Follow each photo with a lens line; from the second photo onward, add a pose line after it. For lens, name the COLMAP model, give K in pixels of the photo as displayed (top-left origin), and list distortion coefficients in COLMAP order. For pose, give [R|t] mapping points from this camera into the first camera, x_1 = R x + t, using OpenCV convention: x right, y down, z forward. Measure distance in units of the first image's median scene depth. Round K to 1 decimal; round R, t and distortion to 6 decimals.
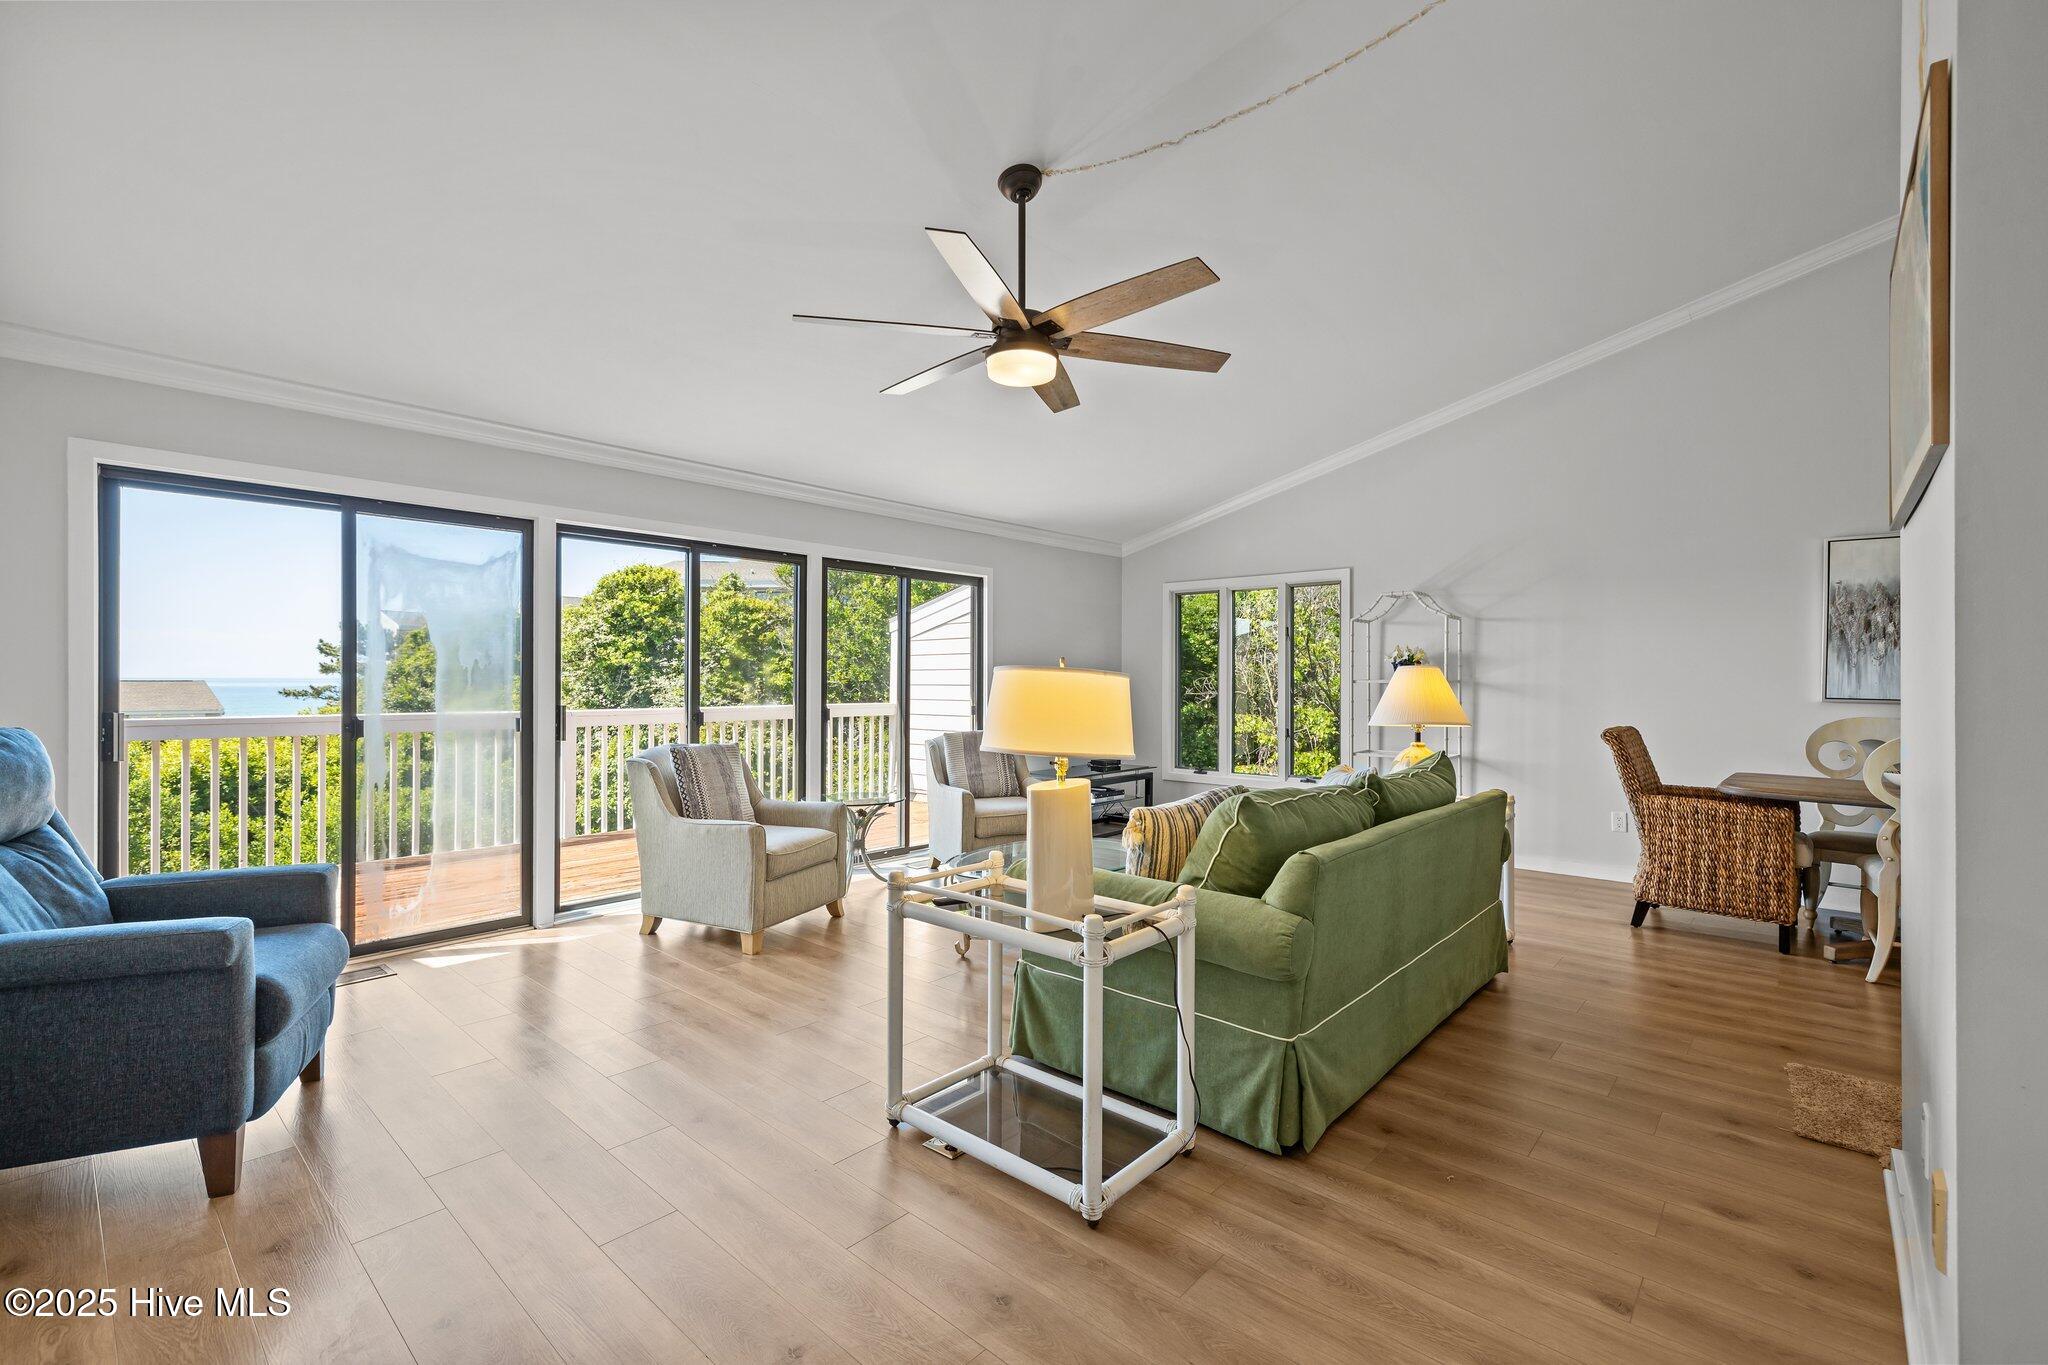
lens RADIAL K [[861.1, 0, 1002.5], [0, 861.1, 679.9], [0, 0, 1]] dist [0.000922, 0.000871]
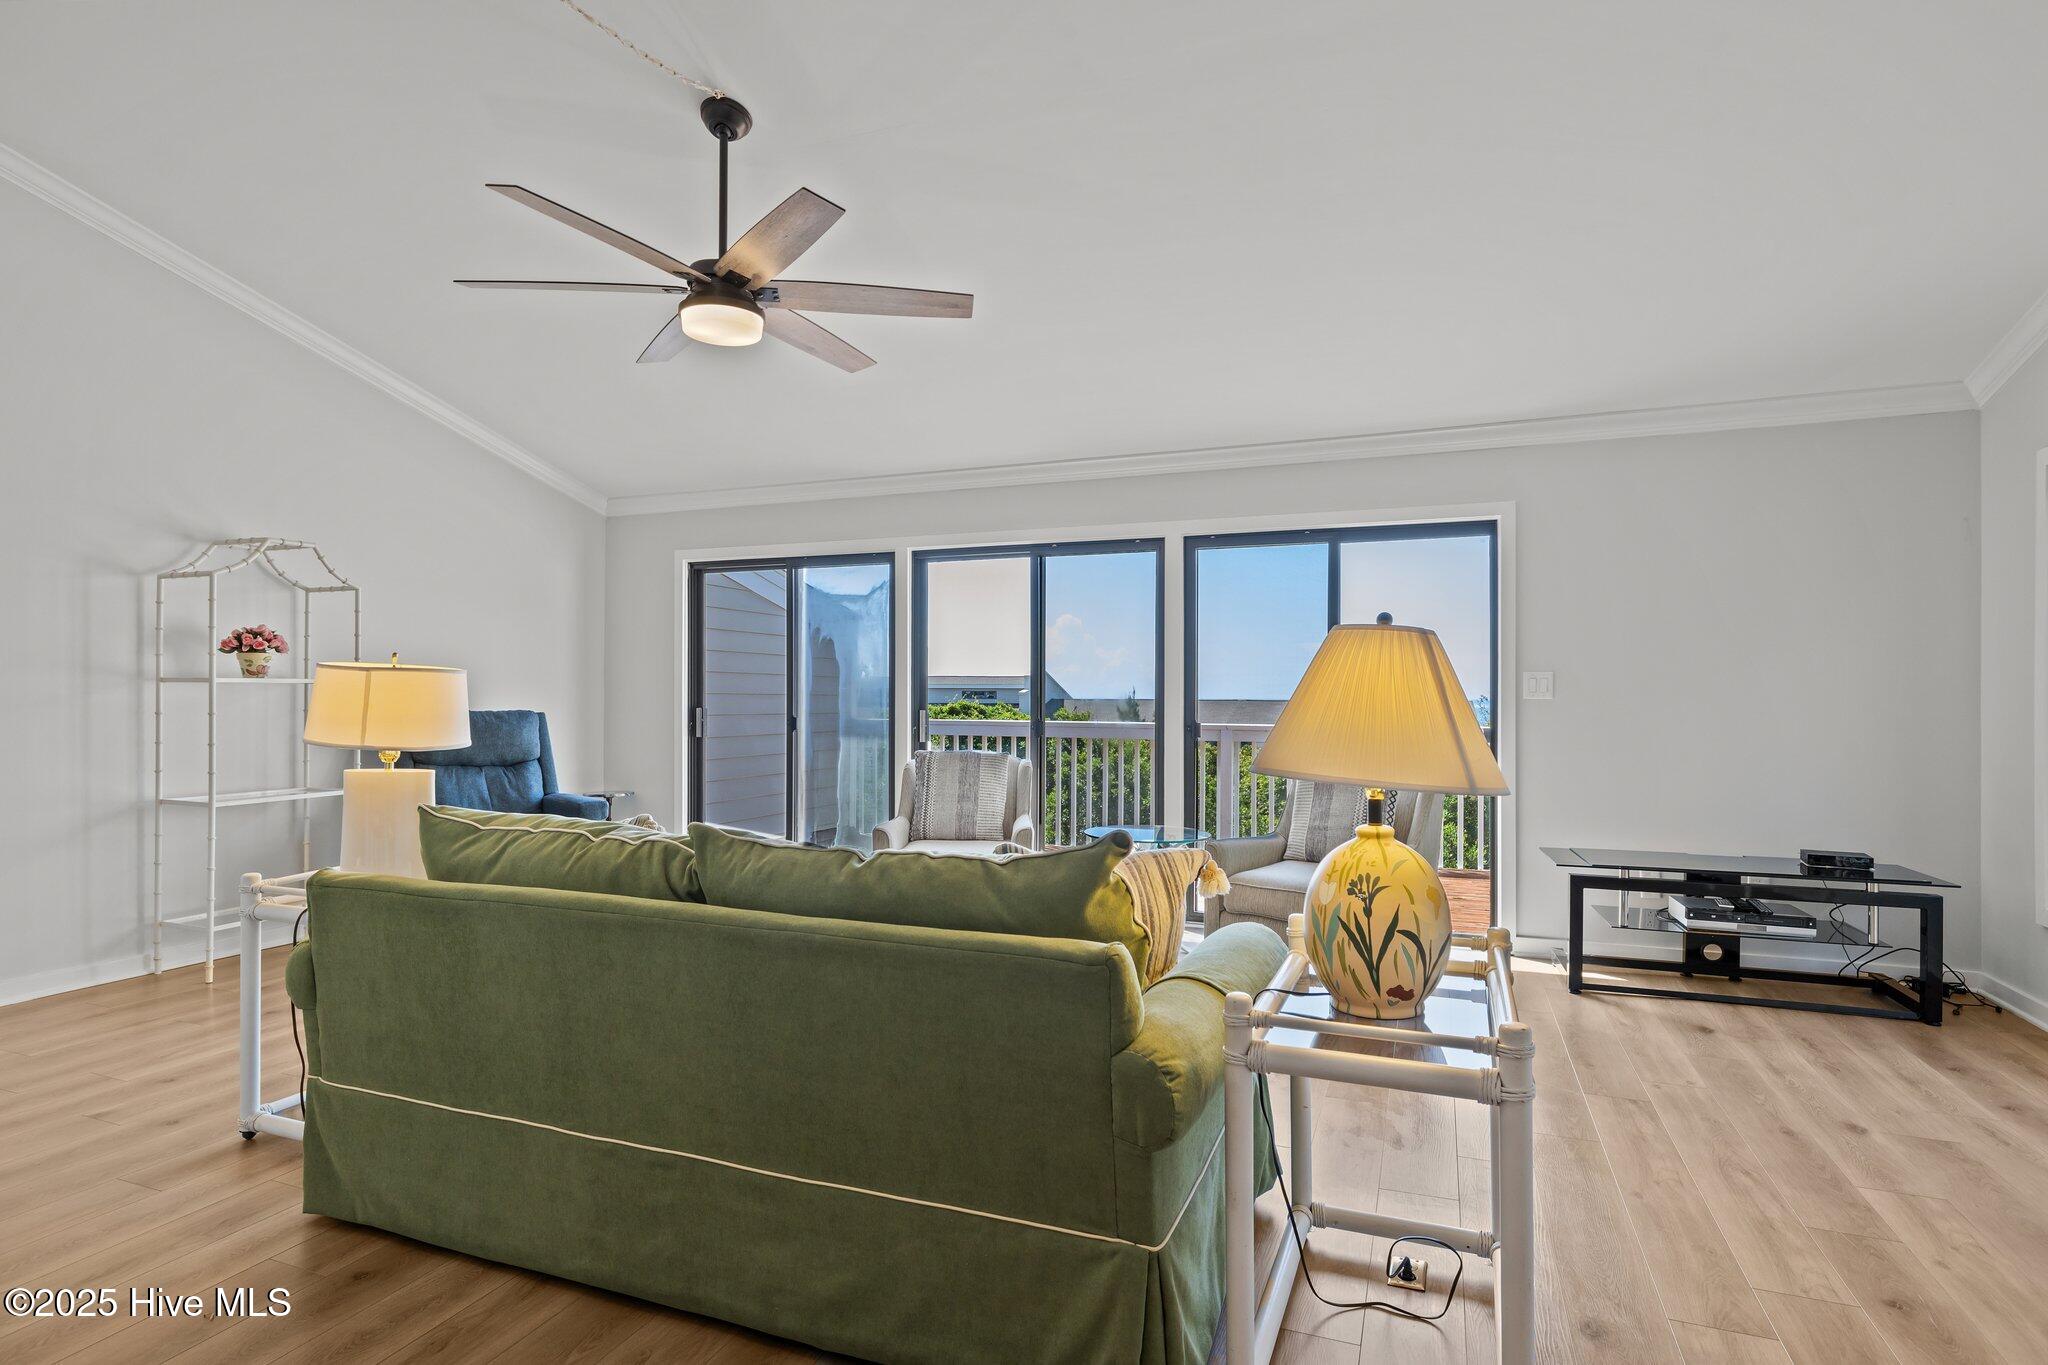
lens RADIAL K [[1036.1, 0, 1026.0], [0, 1036.1, 695.8], [0, 0, 1]] dist [-0.002523, 0.000982]
pose [[0.348059, -0.003802, -0.937465, 0.838764], [-0.003955, 0.999977, -0.005524, 0.017541], [0.937464, 0.005630, 0.348035, 0.669395]]
